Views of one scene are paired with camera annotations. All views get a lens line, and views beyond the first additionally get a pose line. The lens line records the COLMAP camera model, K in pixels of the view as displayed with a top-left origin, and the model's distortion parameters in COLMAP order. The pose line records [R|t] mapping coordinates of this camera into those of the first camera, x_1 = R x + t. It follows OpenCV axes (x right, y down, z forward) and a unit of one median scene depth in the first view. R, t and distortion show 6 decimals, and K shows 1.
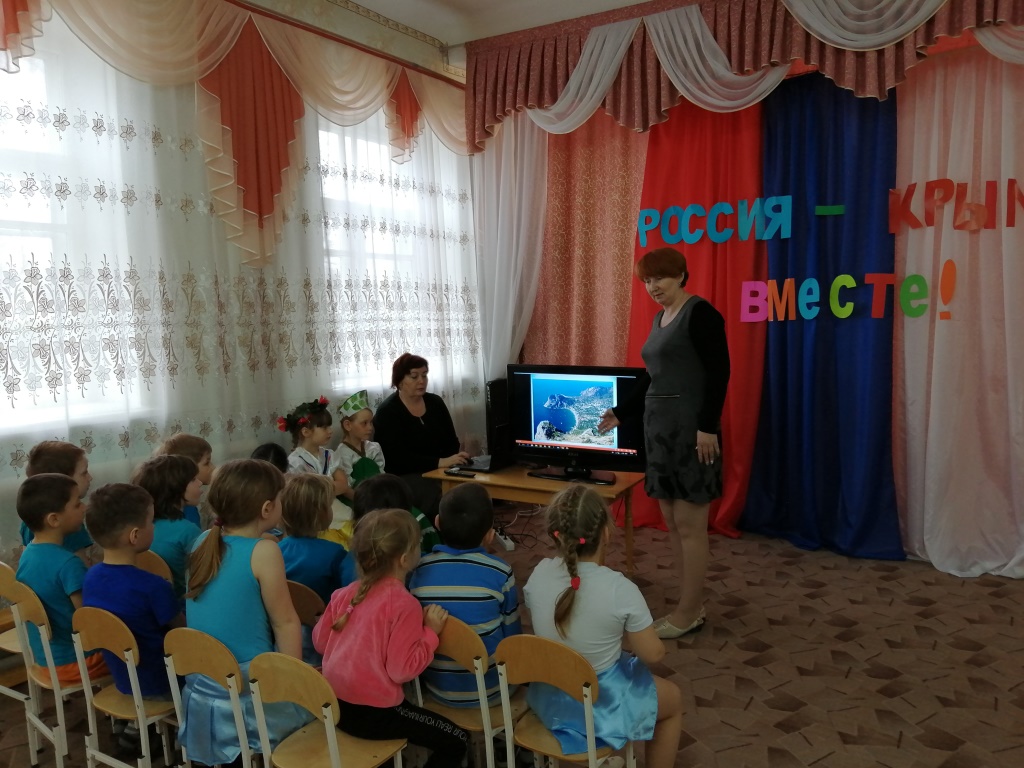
lens RADIAL K [[820.4, 0, 516.9], [0, 820.4, 388.1], [0, 0, 1]] dist [0.058273, -0.124009]
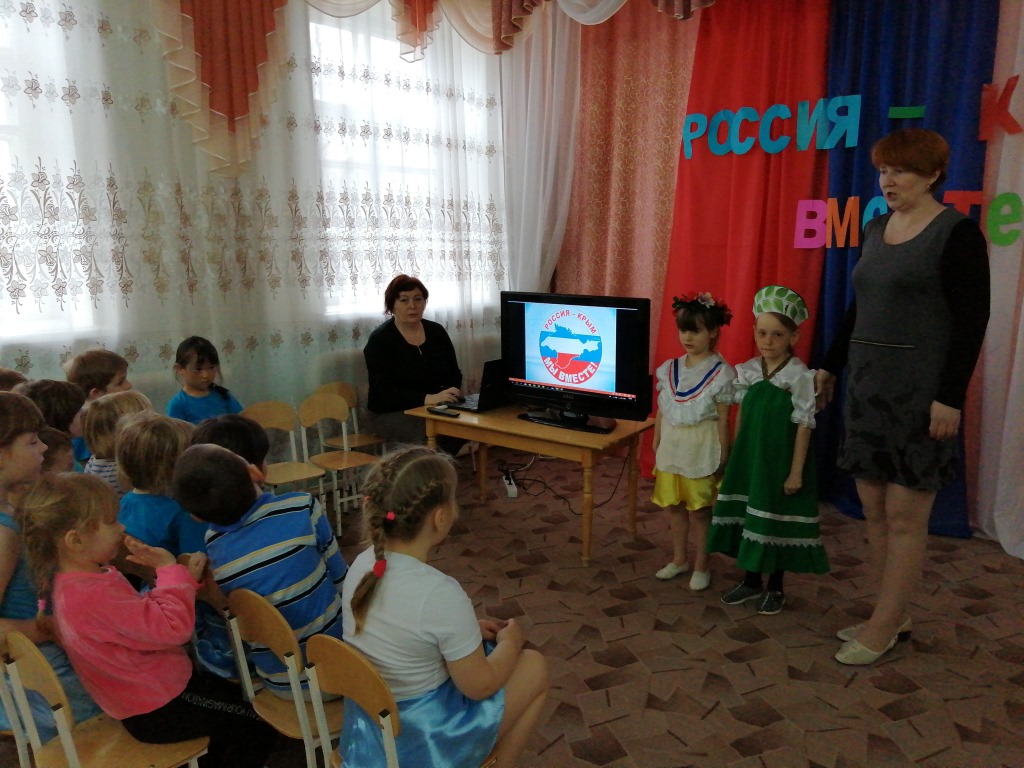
lens RADIAL K [[820.9, 0, 507.7], [0, 820.9, 388.4], [0, 0, 1]] dist [0.036535, -0.068714]
pose [[0.989184, 0.042991, -0.140239, 0.115344], [-0.030778, 0.995634, 0.088121, -0.002781], [0.143416, -0.082852, 0.986188, 0.117647]]
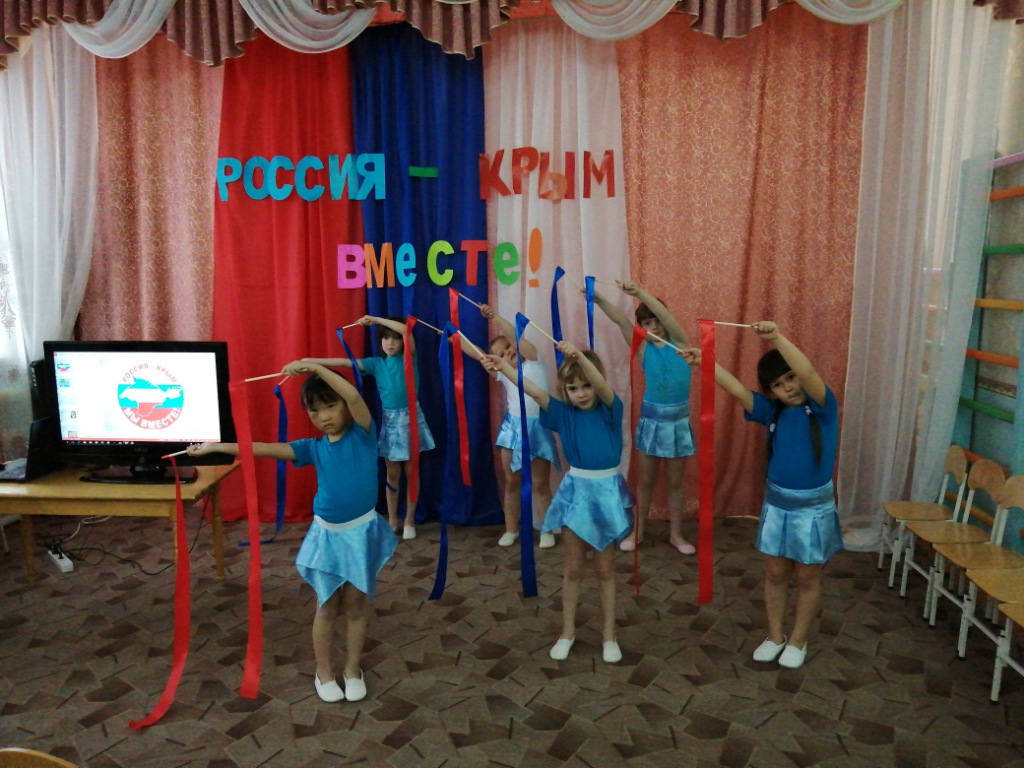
lens RADIAL K [[820.4, 0, 516.9], [0, 820.4, 388.1], [0, 0, 1]] dist [0.058273, -0.124009]
pose [[0.894751, -0.052162, 0.443508, 0.038548], [0.033452, 0.998193, 0.049911, -0.008858], [-0.445310, -0.029822, 0.894880, 0.087071]]
